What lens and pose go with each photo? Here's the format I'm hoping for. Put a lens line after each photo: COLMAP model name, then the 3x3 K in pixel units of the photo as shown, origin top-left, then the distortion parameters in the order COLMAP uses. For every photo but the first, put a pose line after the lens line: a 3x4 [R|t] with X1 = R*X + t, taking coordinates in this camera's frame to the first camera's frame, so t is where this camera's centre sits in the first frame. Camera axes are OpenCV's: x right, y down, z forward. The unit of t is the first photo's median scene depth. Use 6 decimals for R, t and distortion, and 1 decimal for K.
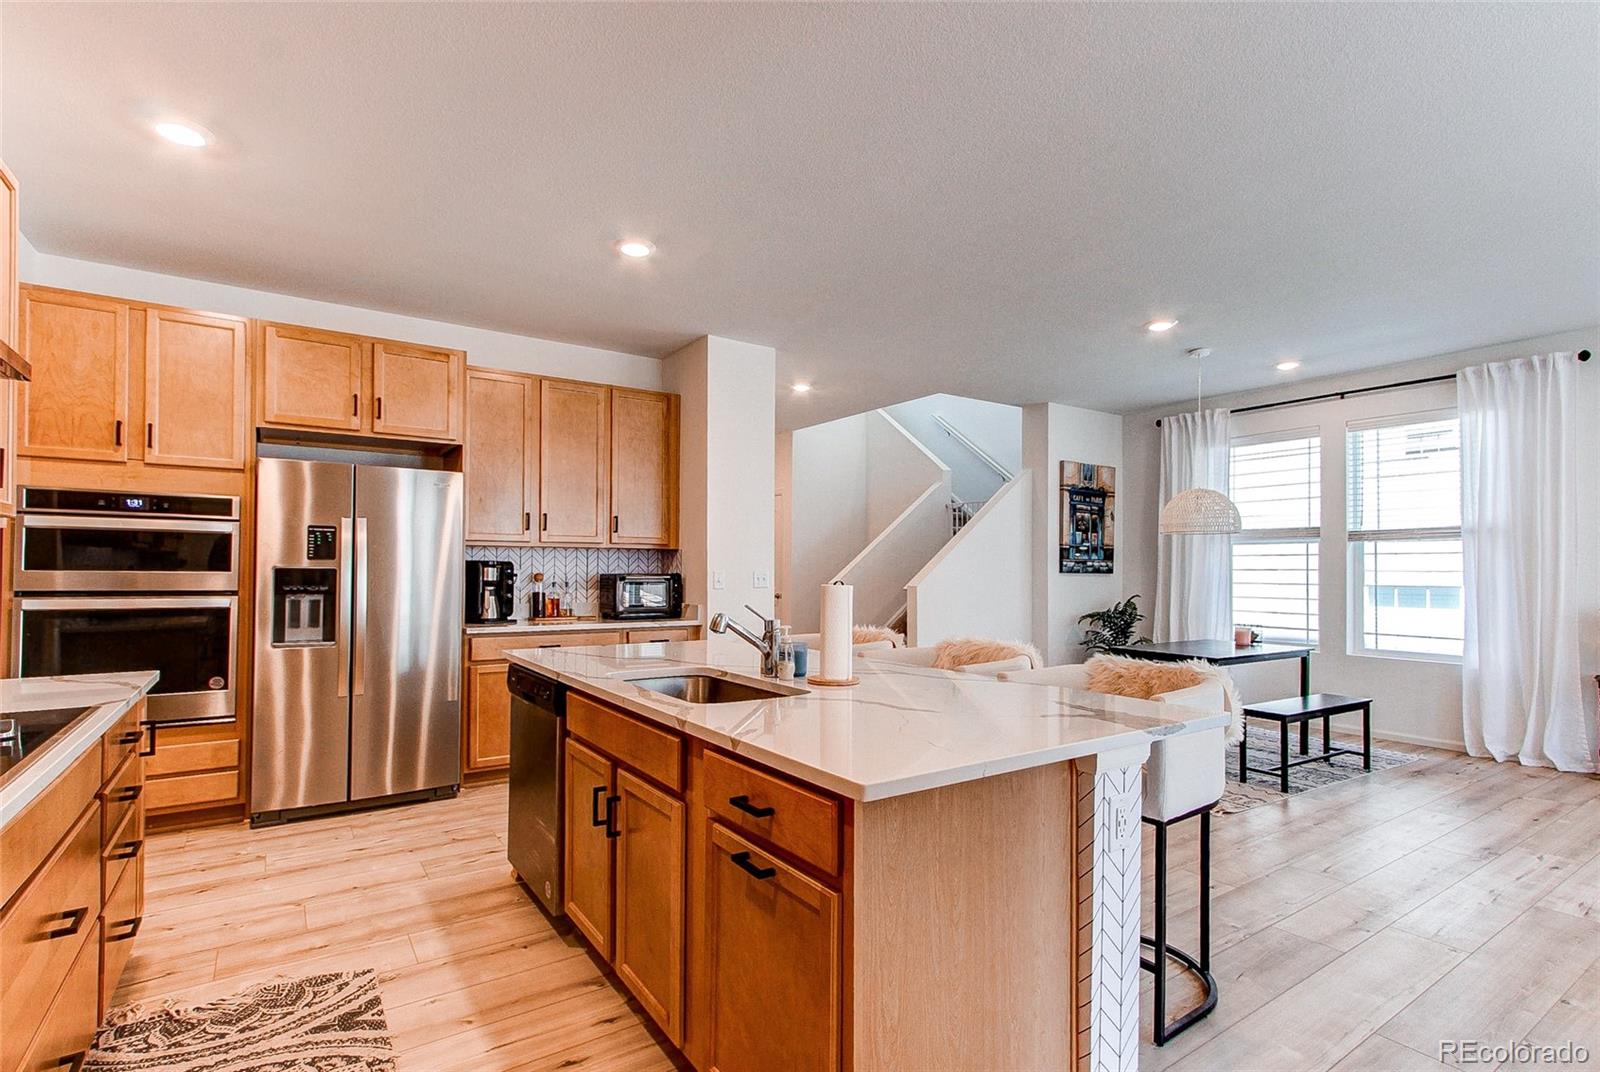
lens RADIAL K [[761.7, 0, 800.1], [0, 761.7, 564.9], [0, 0, 1]] dist [-0.000164, -0.000238]
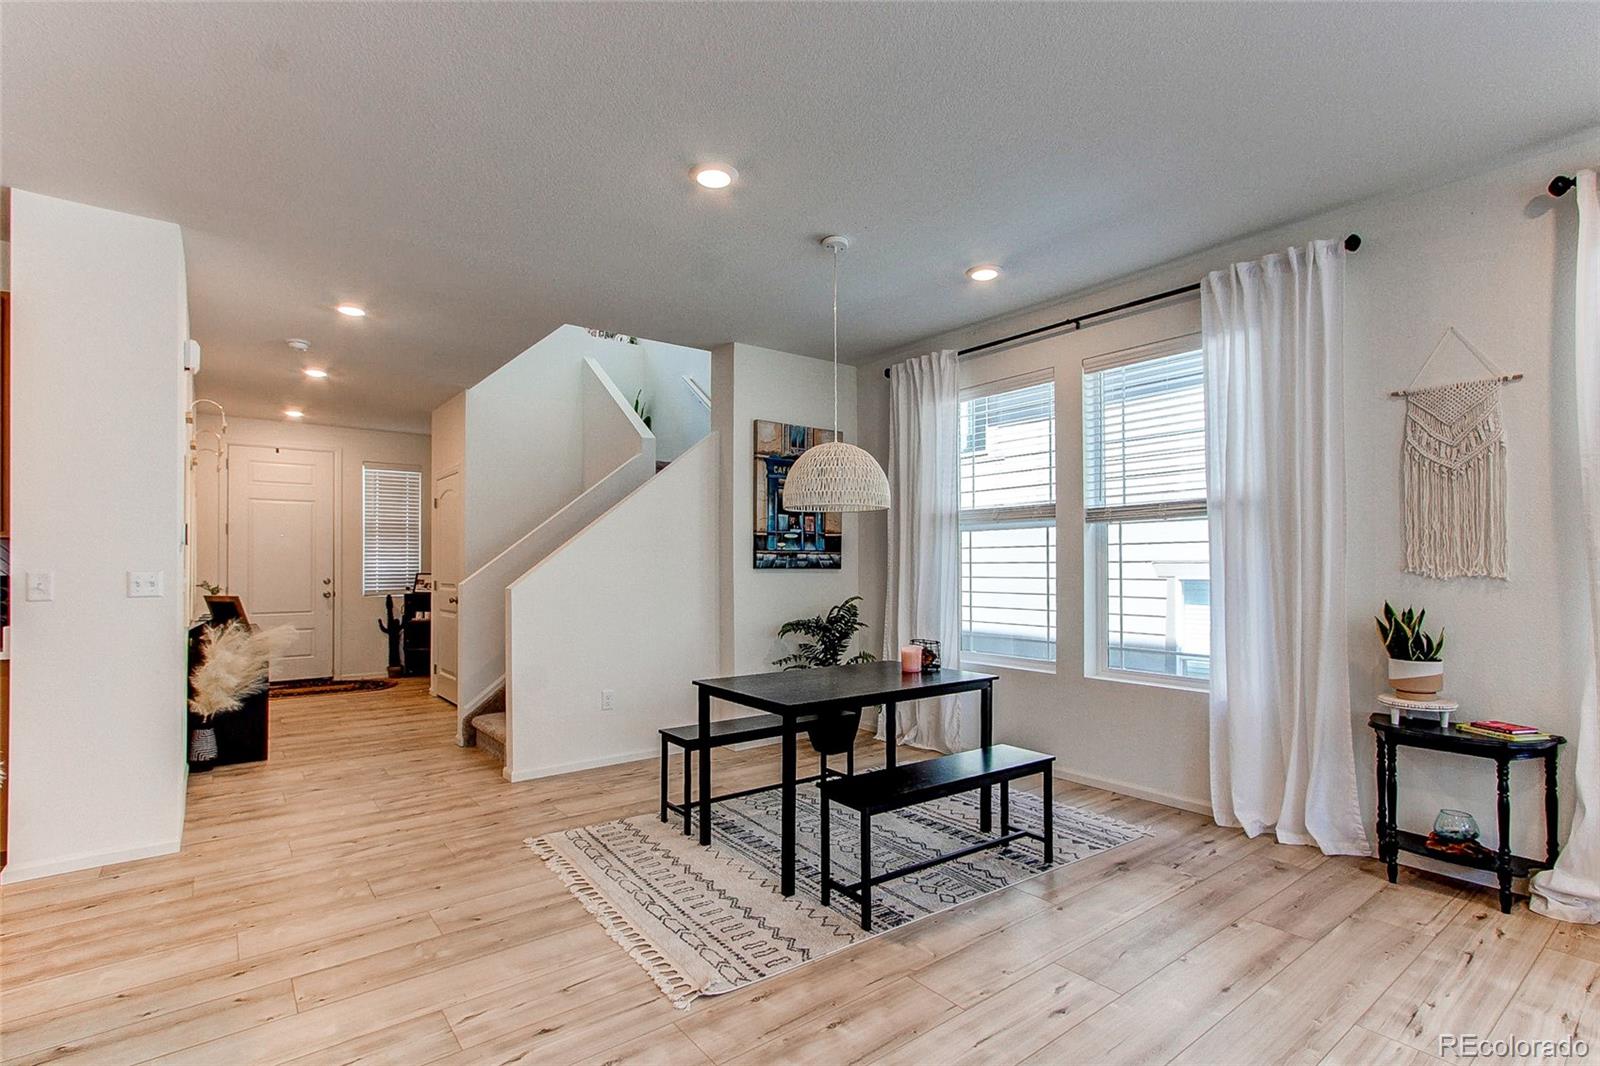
lens RADIAL K [[757.8, 0, 801.6], [0, 757.8, 561.7], [0, 0, 1]] dist [-0.000878, 0.000306]
pose [[0.997382, -0.008386, 0.071824, 0.382660], [0.008270, 0.999964, 0.001906, 0.002887], [-0.071838, -0.001307, 0.997415, 0.282614]]
